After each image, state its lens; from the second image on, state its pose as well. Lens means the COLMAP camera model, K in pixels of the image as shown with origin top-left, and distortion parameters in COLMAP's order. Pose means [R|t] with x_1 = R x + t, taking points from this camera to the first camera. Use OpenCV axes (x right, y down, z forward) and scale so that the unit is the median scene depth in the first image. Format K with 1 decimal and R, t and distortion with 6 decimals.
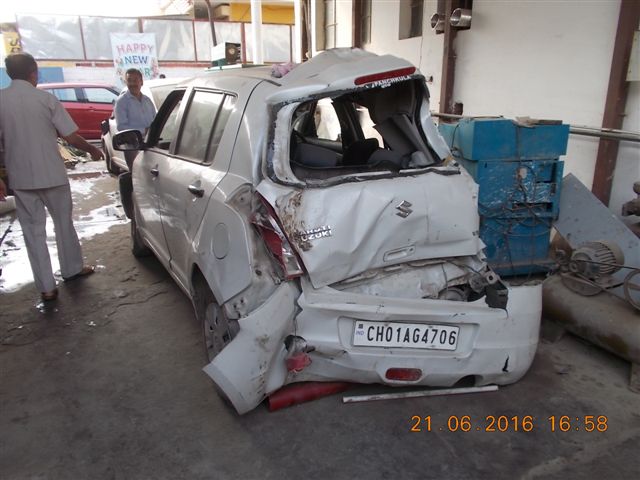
lens RADIAL K [[487.4, 0, 320.0], [0, 487.4, 240.0], [0, 0, 1]] dist [-0.000270, -0.006447]
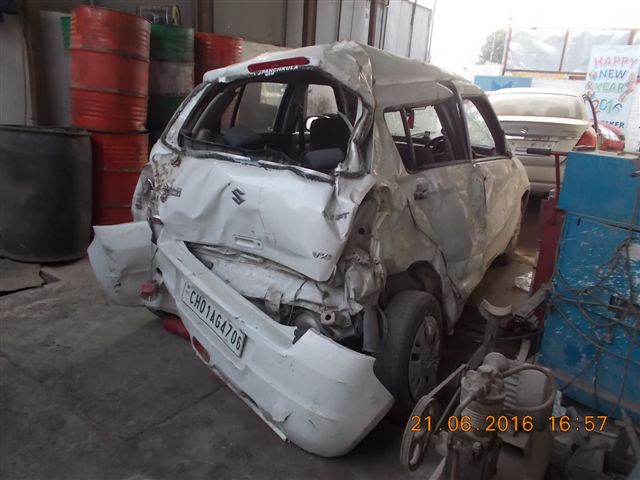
lens RADIAL K [[487.4, 0, 320.0], [0, 487.4, 240.0], [0, 0, 1]] dist [-0.000270, -0.006447]
pose [[0.532618, 0.302622, -0.790404, 0.918324], [-0.325593, 0.935283, 0.138688, -0.146010], [0.781222, 0.183482, 0.596680, 0.467587]]
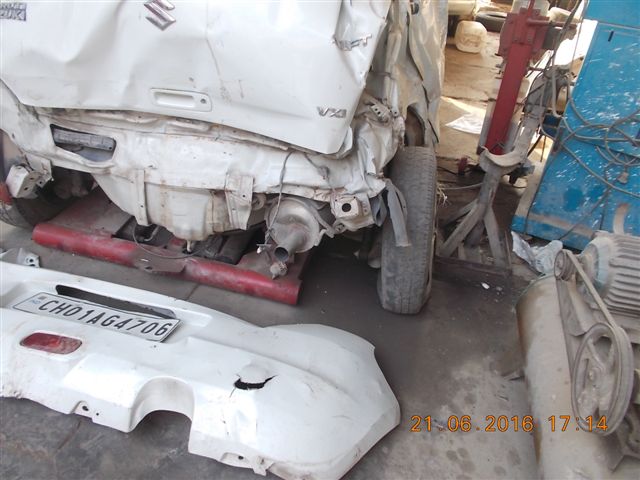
lens RADIAL K [[487.4, 0, 320.0], [0, 487.4, 240.0], [0, 0, 1]] dist [-0.000270, -0.006447]
pose [[0.795637, 0.418069, -0.438383, 0.560367], [-0.289399, 0.898076, 0.331220, -0.057220], [0.532175, -0.136663, 0.835532, 0.514941]]
